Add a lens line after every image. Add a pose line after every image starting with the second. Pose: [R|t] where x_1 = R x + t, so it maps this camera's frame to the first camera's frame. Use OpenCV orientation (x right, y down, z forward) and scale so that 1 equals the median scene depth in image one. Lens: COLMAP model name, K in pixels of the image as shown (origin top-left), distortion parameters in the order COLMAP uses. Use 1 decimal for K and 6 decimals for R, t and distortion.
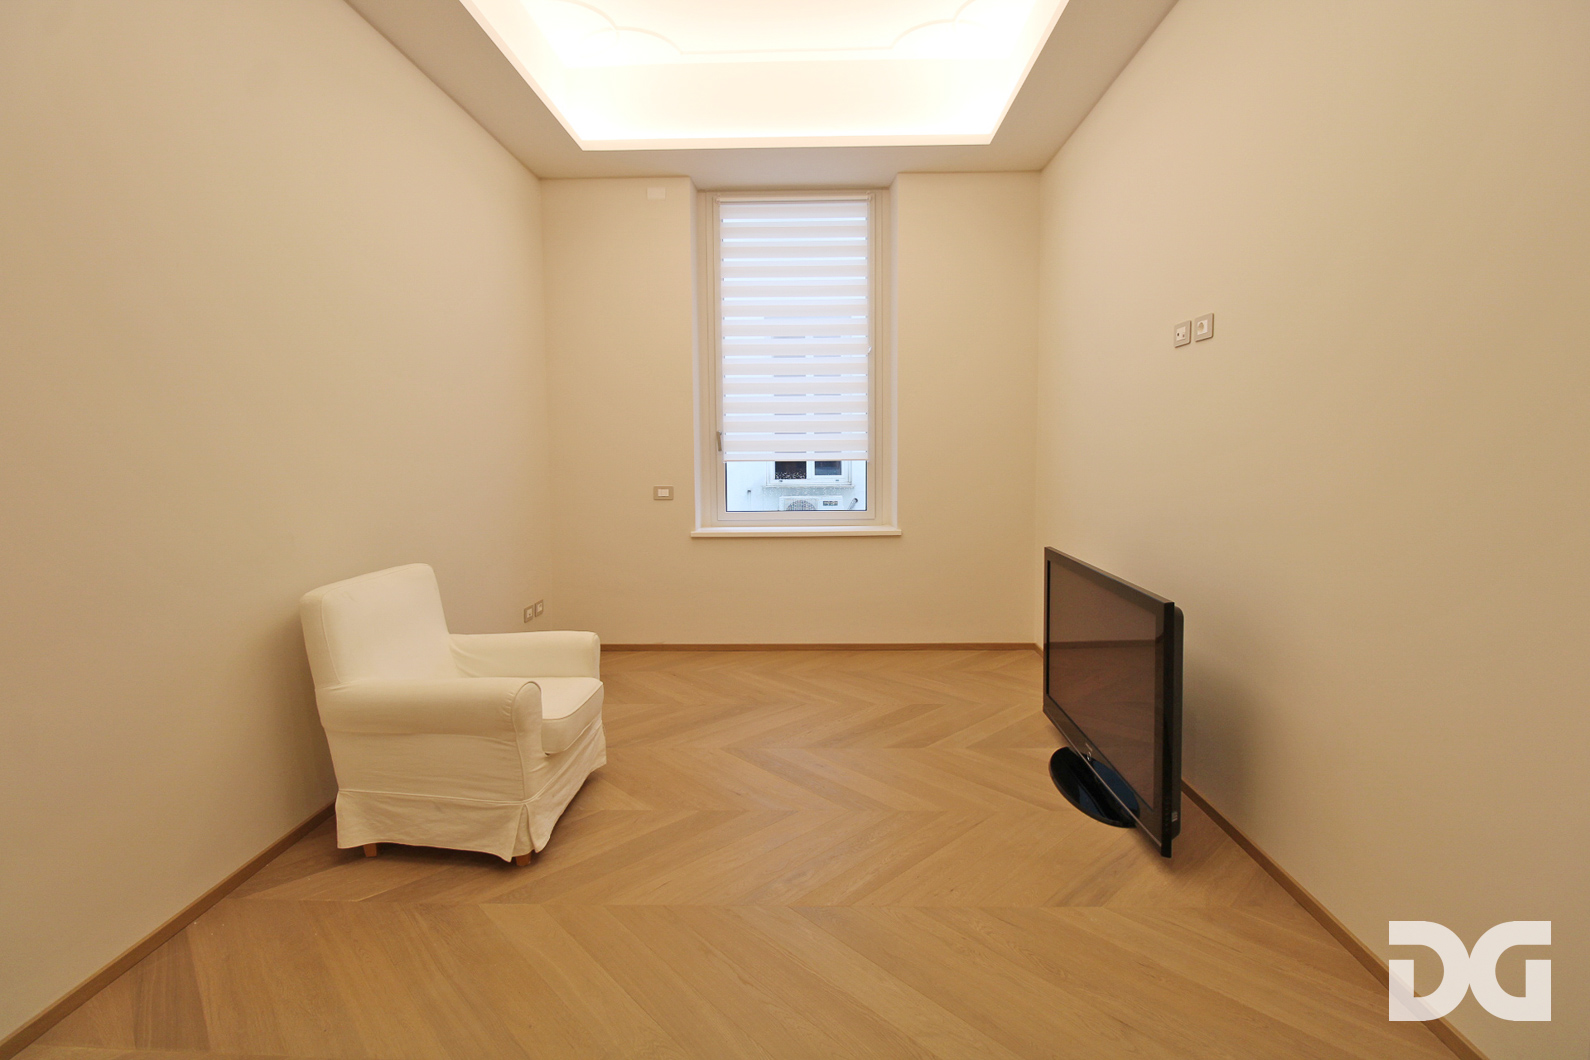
lens RADIAL K [[770.4, 0, 794.8], [0, 770.4, 468.9], [0, 0, 1]] dist [-0.001817, -0.013624]
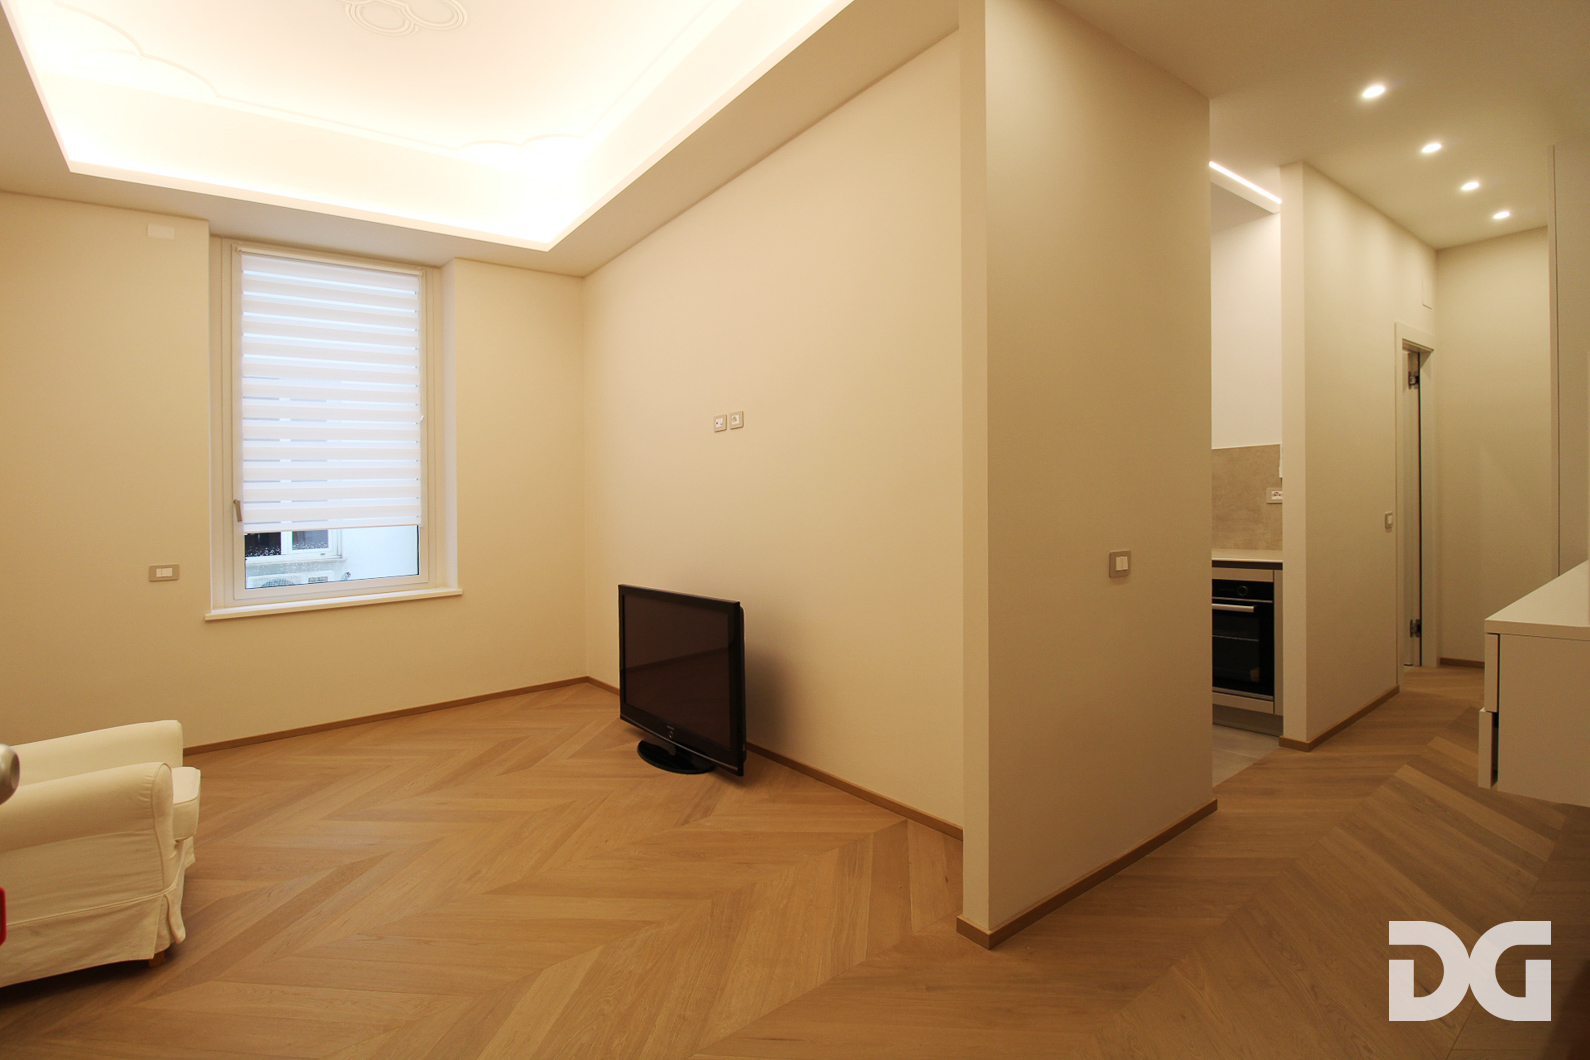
lens RADIAL K [[783.3, 0, 801.4], [0, 783.3, 493.3], [0, 0, 1]] dist [0.000980, -0.016666]
pose [[0.776299, -0.016318, 0.630153, -0.244185], [0.050037, 0.998106, -0.035795, 0.013586], [-0.628375, 0.059319, 0.775645, -0.184811]]
